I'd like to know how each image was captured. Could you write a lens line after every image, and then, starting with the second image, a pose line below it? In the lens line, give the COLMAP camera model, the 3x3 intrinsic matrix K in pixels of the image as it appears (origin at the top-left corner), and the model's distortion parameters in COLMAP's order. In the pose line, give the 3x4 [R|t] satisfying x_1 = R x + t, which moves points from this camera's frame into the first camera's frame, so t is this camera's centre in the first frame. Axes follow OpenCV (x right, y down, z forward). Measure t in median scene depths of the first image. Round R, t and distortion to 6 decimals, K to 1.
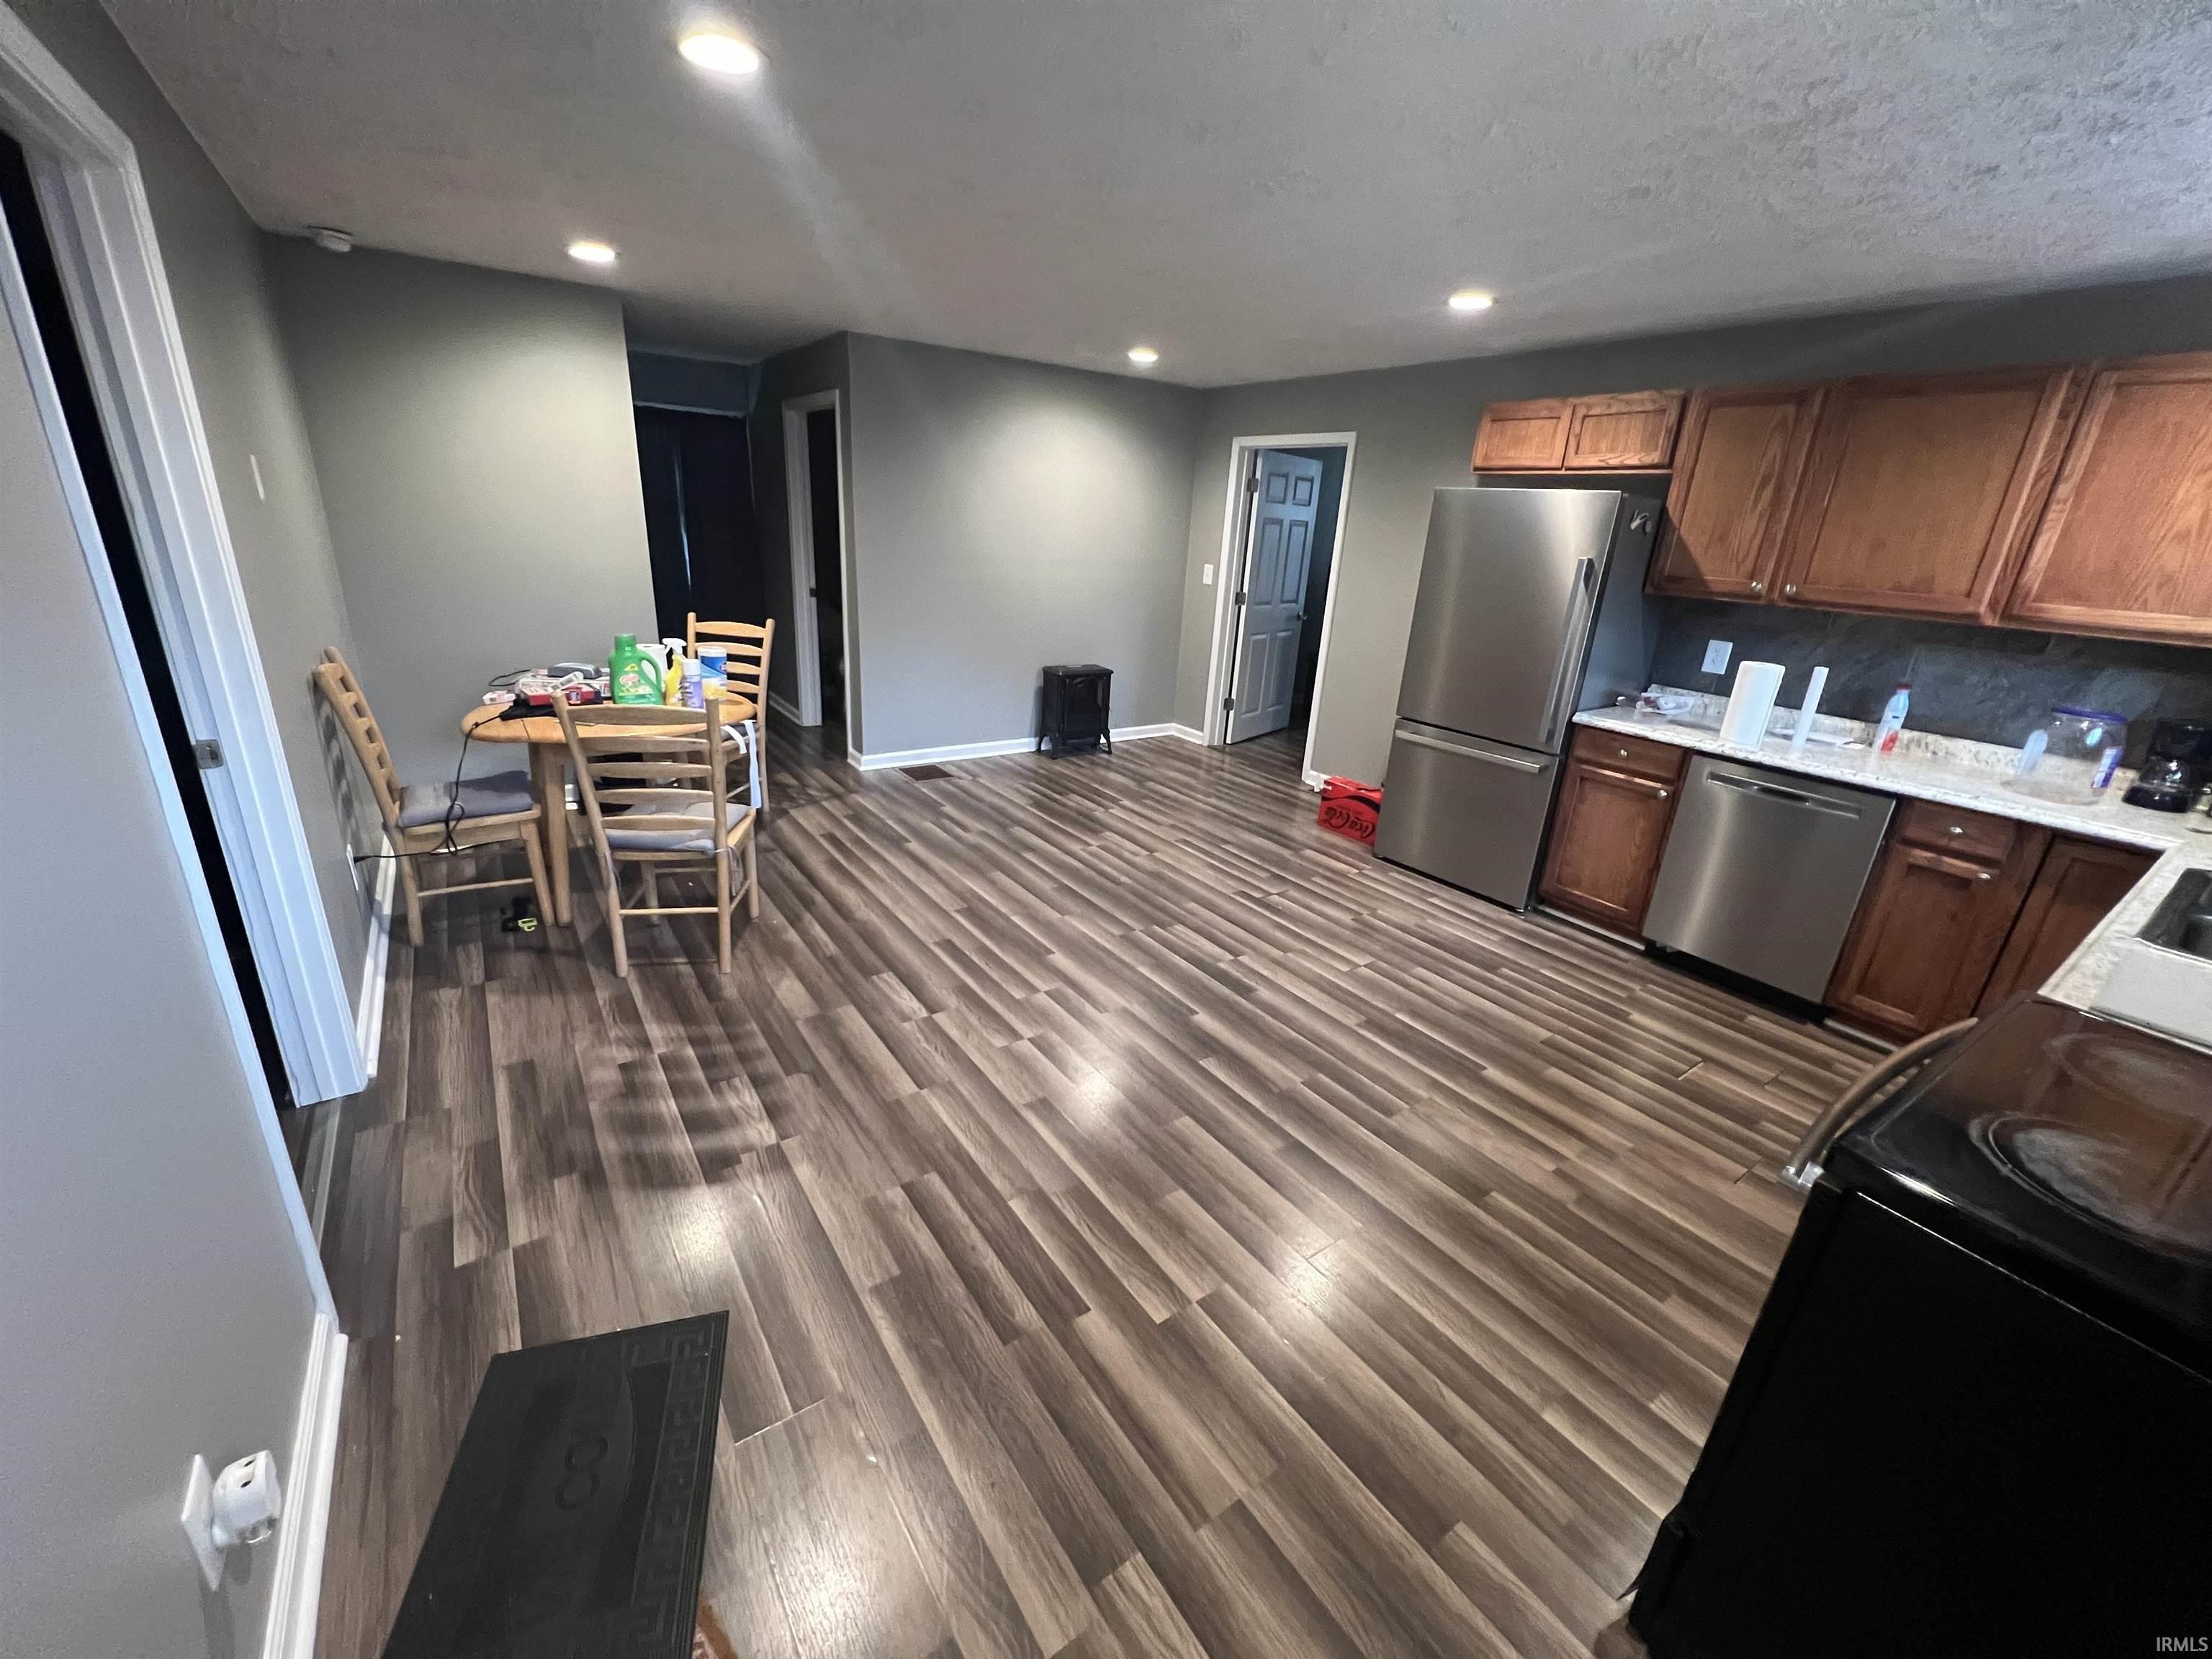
lens RADIAL K [[880.2, 0, 1099.4], [0, 880.2, 822.5], [0, 0, 1]] dist [-0.001642, 0.000320]
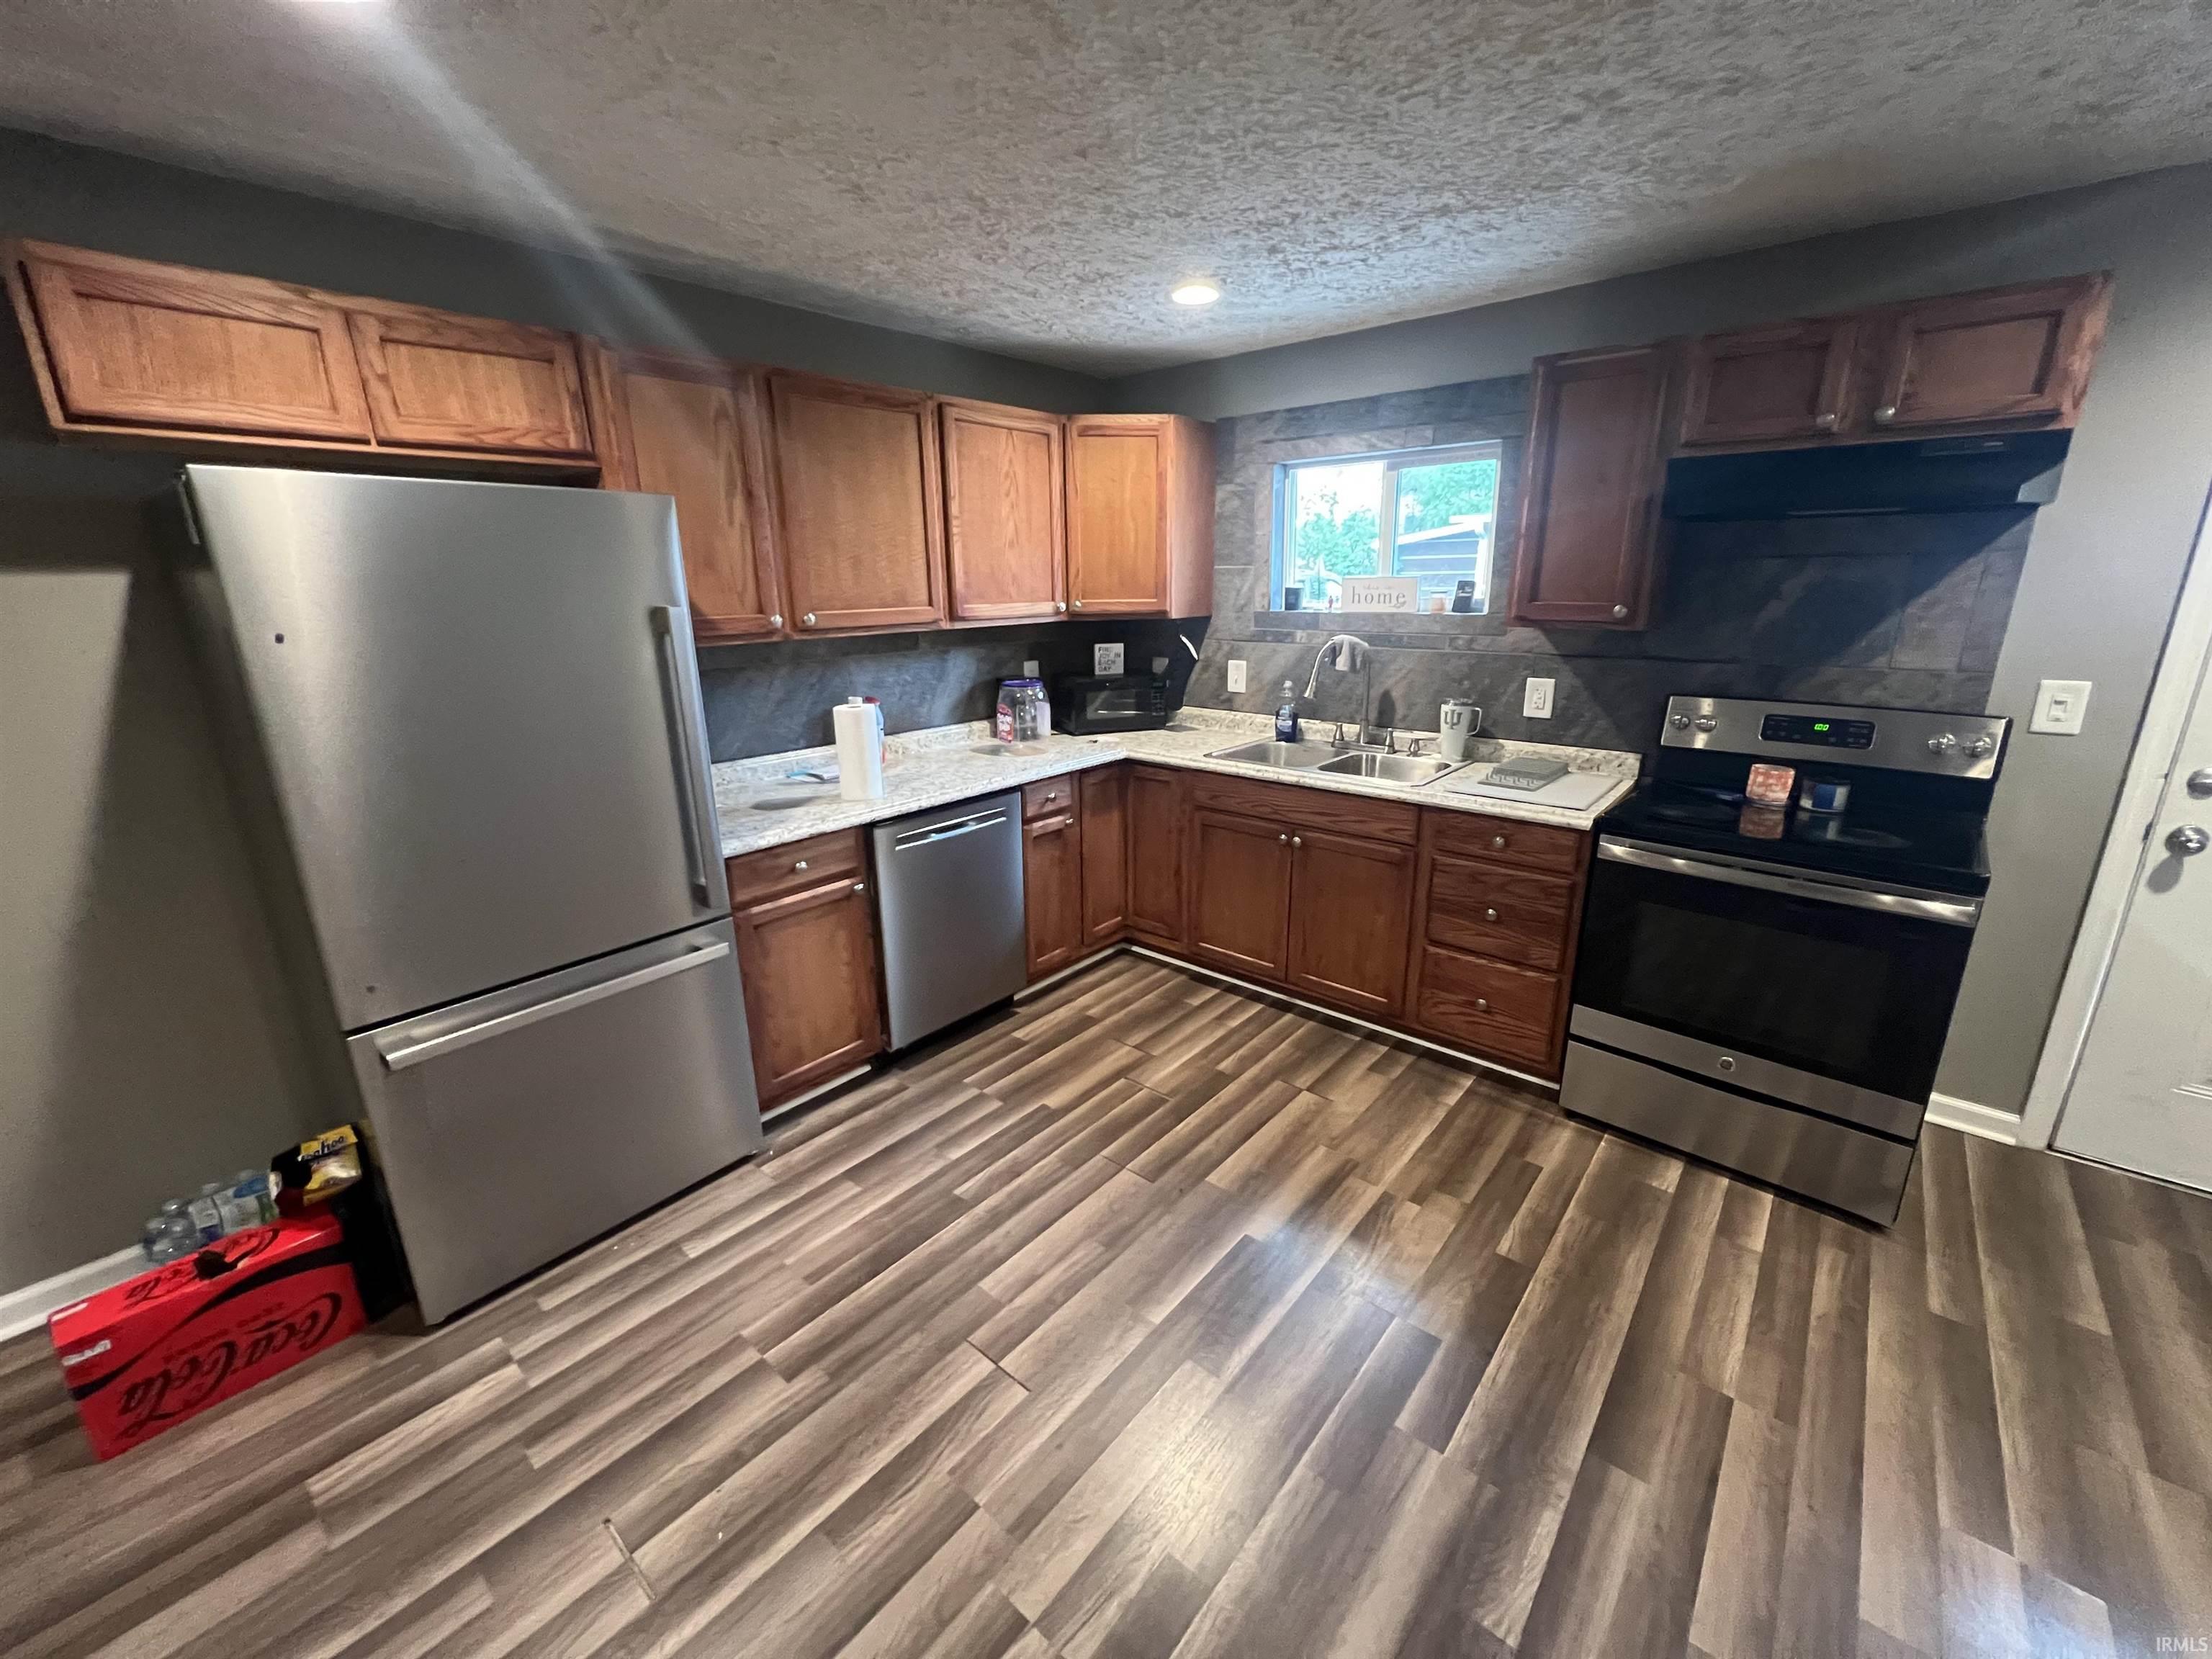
lens RADIAL K [[880.2, 0, 1100.5], [0, 880.2, 827.8], [0, 0, 1]] dist [-0.001642, 0.000320]
pose [[-0.244425, -0.314939, 0.917098, -0.108268], [0.323845, 0.864967, 0.383348, -0.308694], [-0.913992, 0.390698, -0.109428, 0.872782]]
